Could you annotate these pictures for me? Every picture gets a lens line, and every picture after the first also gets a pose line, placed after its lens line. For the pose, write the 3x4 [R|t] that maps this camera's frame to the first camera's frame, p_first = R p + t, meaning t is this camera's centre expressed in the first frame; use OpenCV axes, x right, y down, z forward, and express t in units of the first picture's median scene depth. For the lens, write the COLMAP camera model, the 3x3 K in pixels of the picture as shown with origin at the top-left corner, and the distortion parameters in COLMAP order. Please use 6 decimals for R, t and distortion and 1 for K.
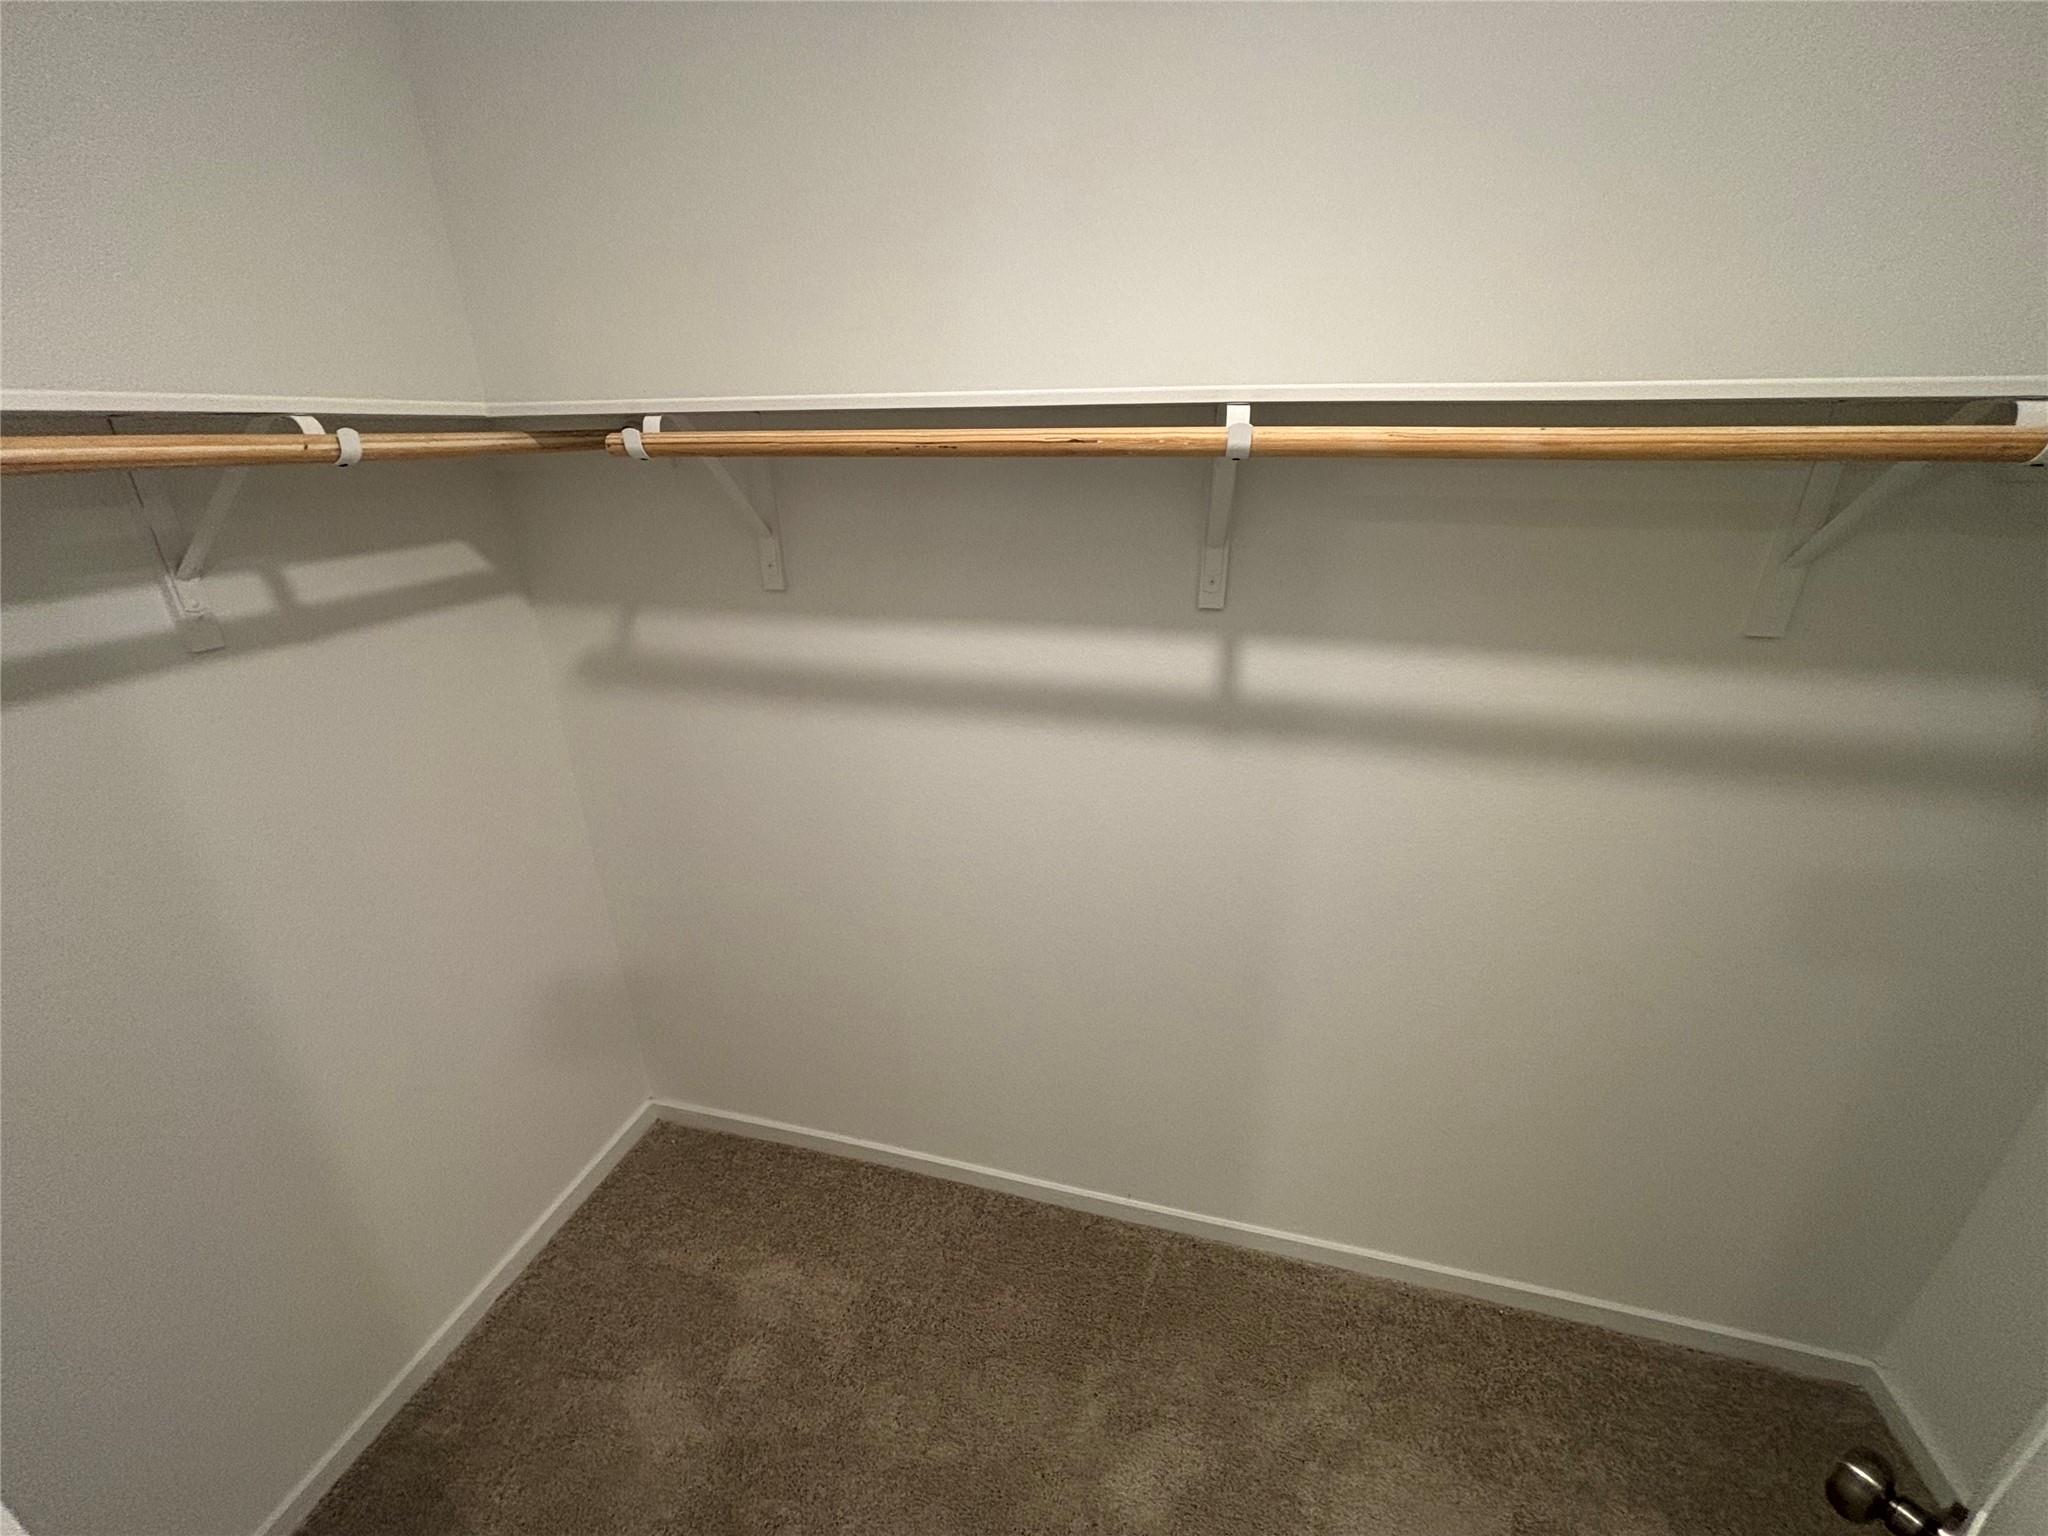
lens RADIAL K [[822.0, 0, 1030.8], [0, 822.0, 765.7], [0, 0, 1]] dist [0.010515, -0.000110]
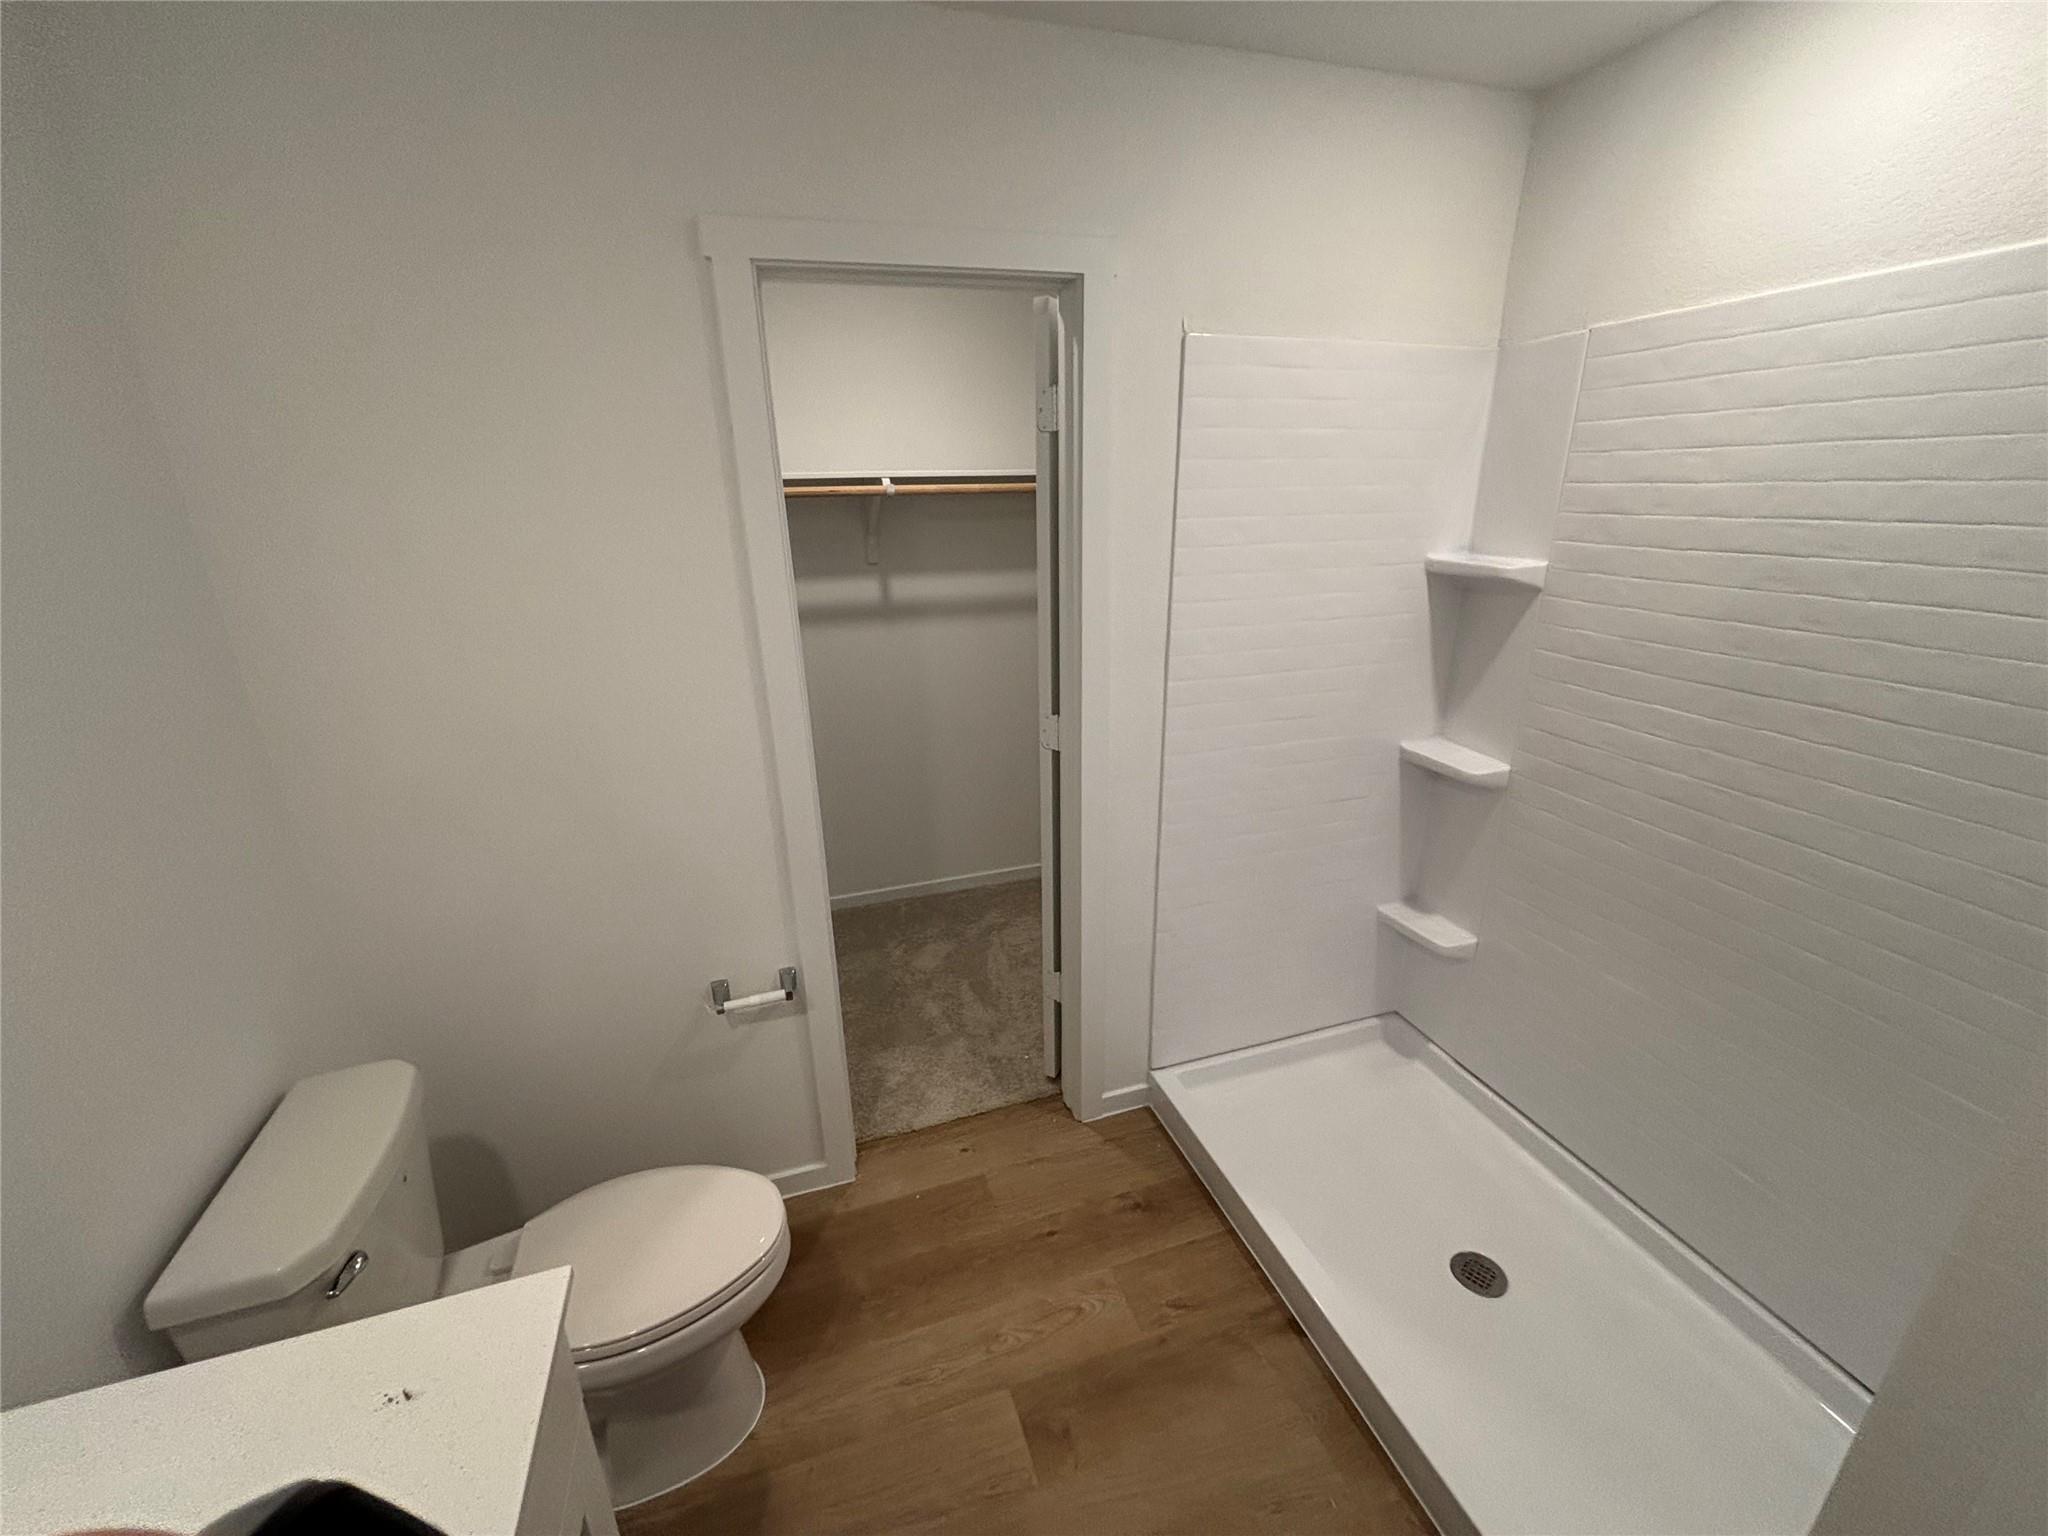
lens RADIAL K [[822.0, 0, 1020.9], [0, 822.0, 766.6], [0, 0, 1]] dist [0.010515, -0.000110]
pose [[0.841181, -0.190144, 0.506221, -0.839730], [0.218463, 0.975839, 0.003521, 0.529178], [-0.494660, 0.107629, 0.862397, -1.328849]]
